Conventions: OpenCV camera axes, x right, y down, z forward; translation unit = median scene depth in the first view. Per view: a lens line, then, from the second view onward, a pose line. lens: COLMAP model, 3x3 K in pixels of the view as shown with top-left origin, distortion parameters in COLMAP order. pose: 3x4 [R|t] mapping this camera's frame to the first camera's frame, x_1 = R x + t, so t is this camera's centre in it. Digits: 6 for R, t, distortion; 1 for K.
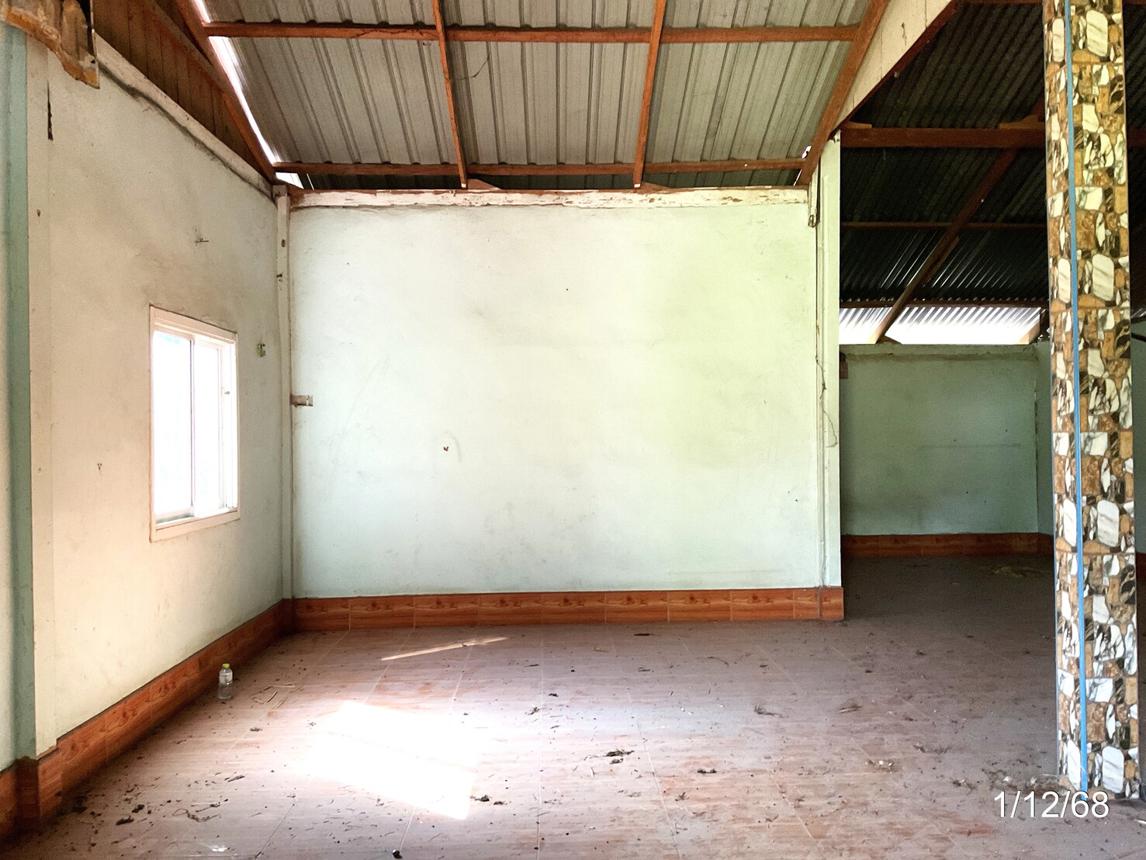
lens RADIAL K [[928.4, 0, 573.0], [0, 928.4, 430.0], [0, 0, 1]] dist [0.052006, -0.078858]
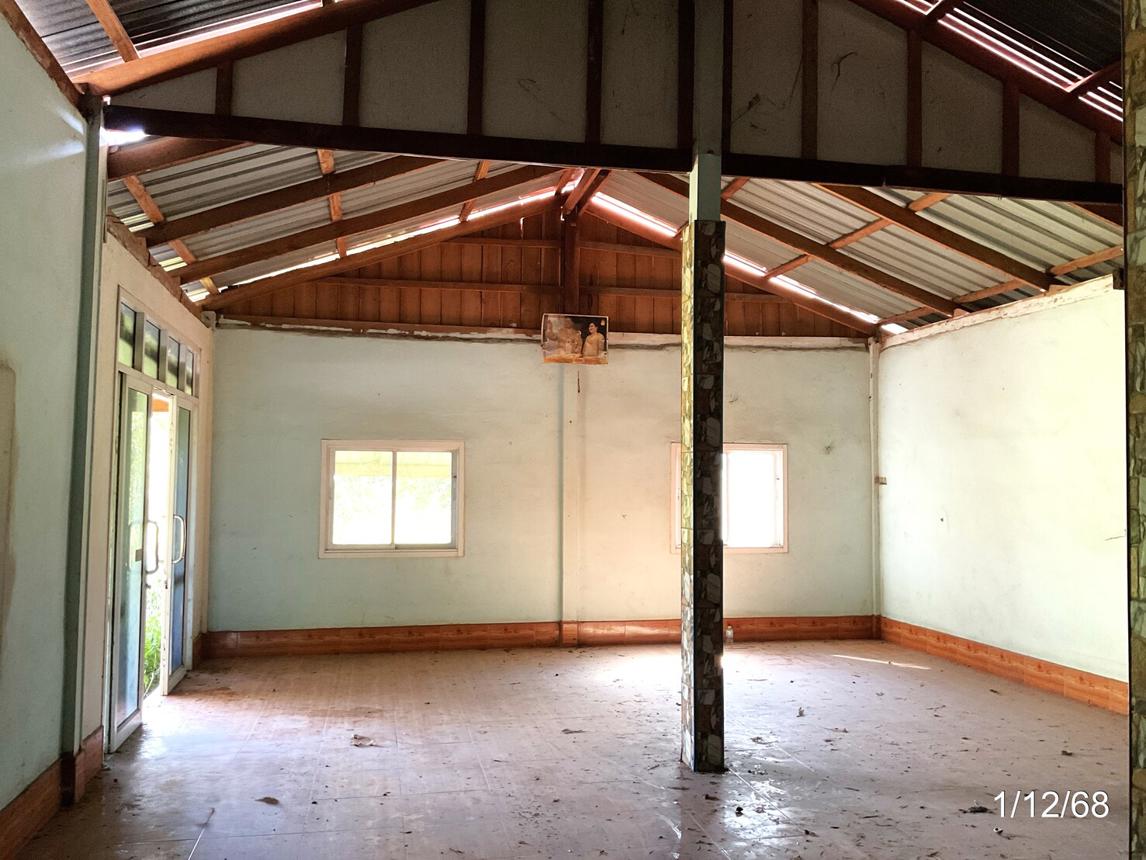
lens RADIAL K [[928.4, 0, 573.0], [0, 928.4, 430.0], [0, 0, 1]] dist [0.052006, -0.078858]
pose [[0.185509, -0.036461, -0.981966, 1.053903], [-0.006431, 0.999245, -0.038318, -0.051458], [0.982622, 0.013423, 0.185134, 0.252601]]
